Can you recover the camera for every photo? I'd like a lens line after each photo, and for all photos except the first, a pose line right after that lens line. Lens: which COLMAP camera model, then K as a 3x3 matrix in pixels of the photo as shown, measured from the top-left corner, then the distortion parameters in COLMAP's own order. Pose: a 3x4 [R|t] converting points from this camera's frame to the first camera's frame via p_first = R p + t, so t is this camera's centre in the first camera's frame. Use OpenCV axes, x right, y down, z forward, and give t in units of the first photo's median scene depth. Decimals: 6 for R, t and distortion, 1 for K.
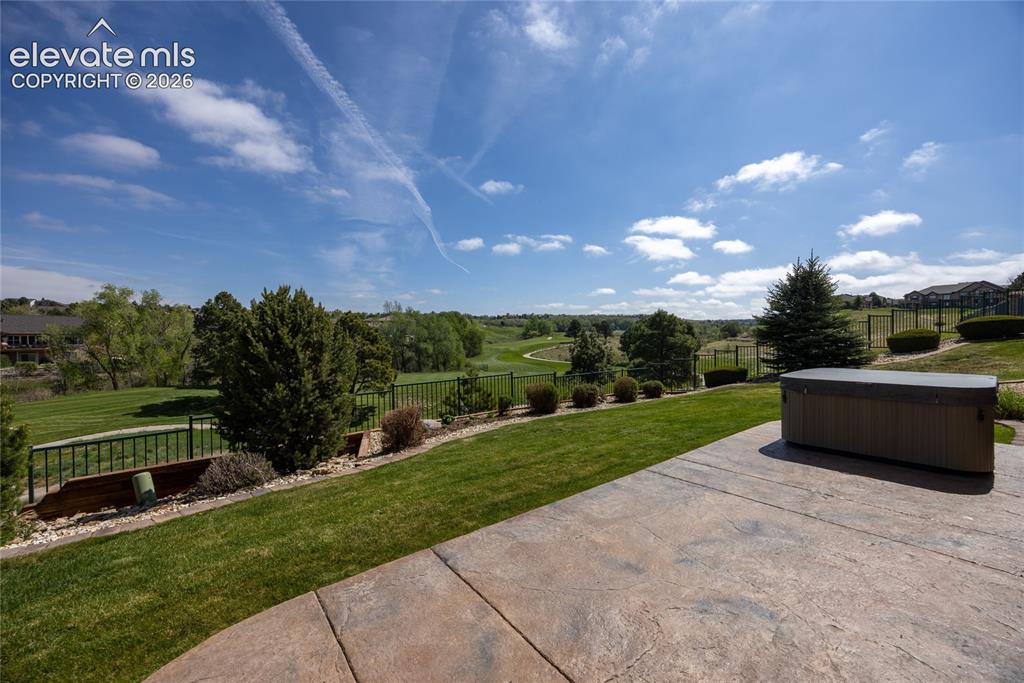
lens RADIAL K [[398.6, 0, 512.0], [0, 398.6, 341.5], [0, 0, 1]] dist [0.001553, -0.000048]
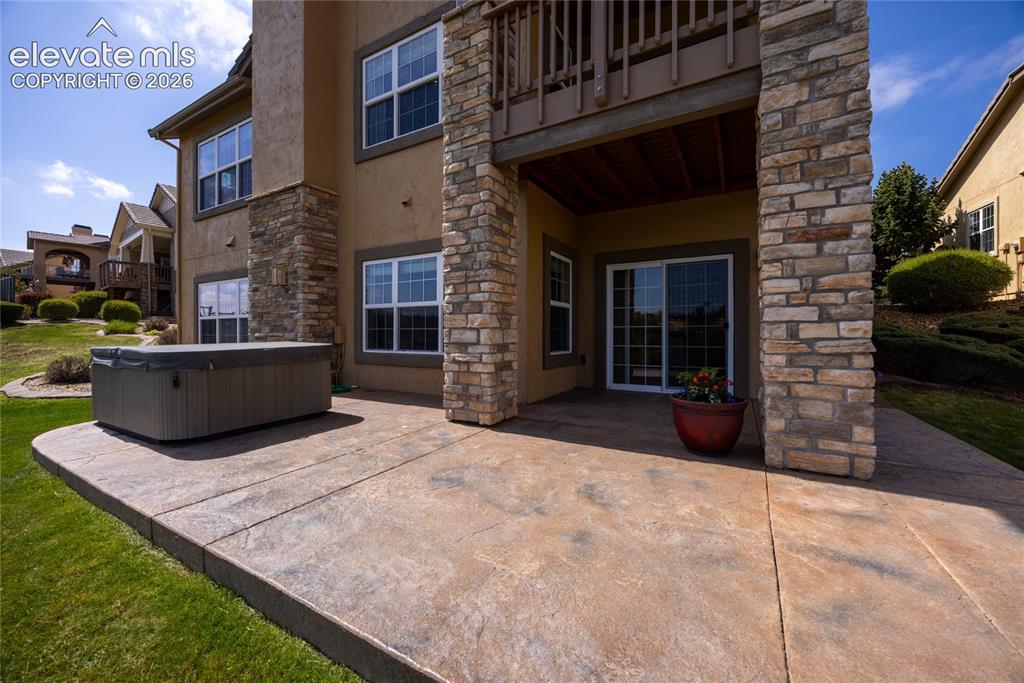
lens RADIAL K [[389.0, 0, 512.0], [0, 389.0, 341.5], [0, 0, 1]] dist [-0.001065, -0.000164]
pose [[-0.384103, -0.014302, 0.923179, -0.287176], [0.011254, 0.999733, 0.020170, 0.085832], [-0.923221, 0.018136, -0.383840, 1.009027]]
